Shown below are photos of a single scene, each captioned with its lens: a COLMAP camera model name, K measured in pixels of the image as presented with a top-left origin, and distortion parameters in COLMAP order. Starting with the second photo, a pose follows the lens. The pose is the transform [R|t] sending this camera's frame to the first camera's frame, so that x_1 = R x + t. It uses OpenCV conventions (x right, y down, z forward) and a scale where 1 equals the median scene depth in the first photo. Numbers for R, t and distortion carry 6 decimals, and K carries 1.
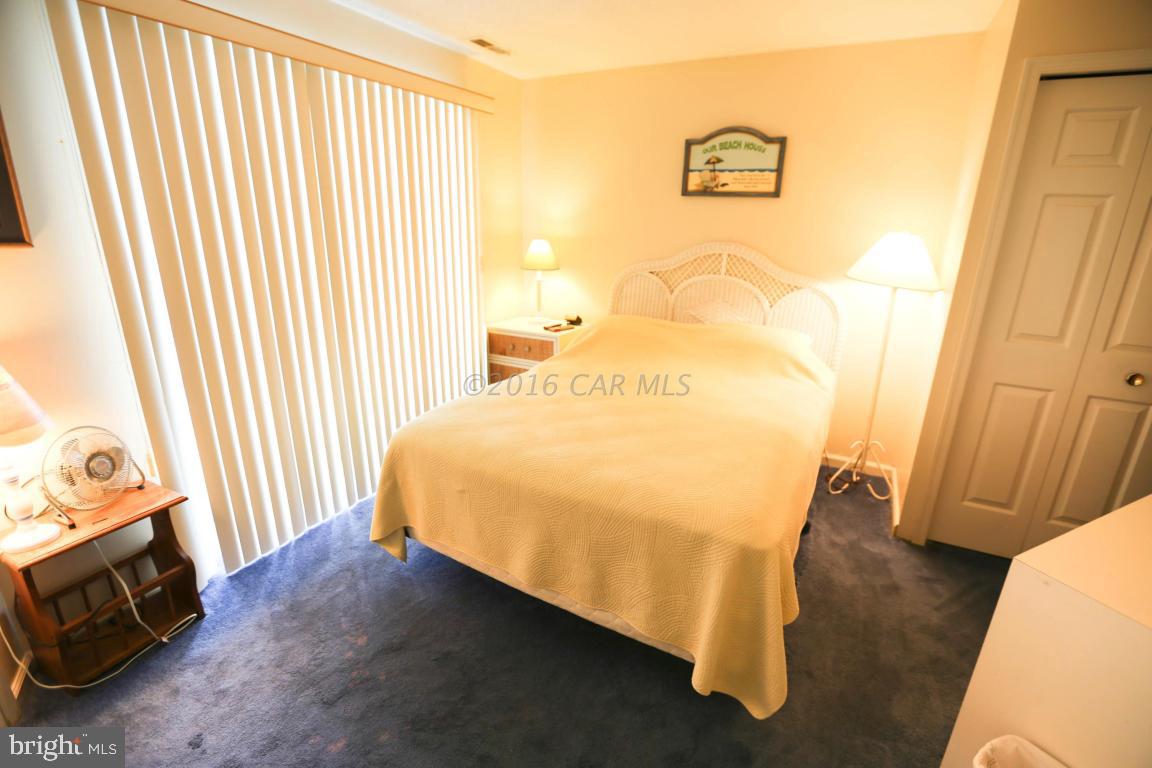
lens RADIAL K [[531.1, 0, 581.4], [0, 531.1, 383.7], [0, 0, 1]] dist [-0.005785, 0.005176]
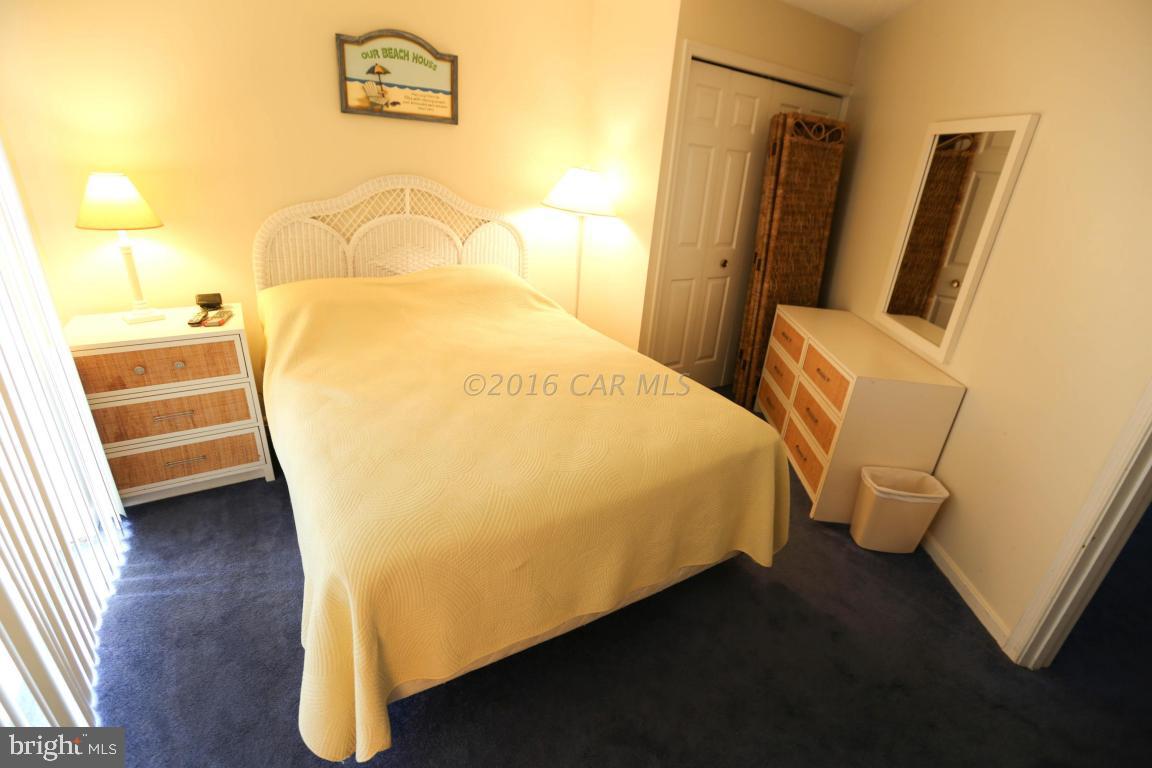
lens RADIAL K [[531.1, 0, 582.5], [0, 531.1, 388.5], [0, 0, 1]] dist [-0.005785, 0.005176]
pose [[0.487250, -0.348380, 0.800761, -0.410079], [0.208490, 0.936868, 0.280732, -0.126796], [-0.848009, 0.030164, 0.529122, 0.319485]]
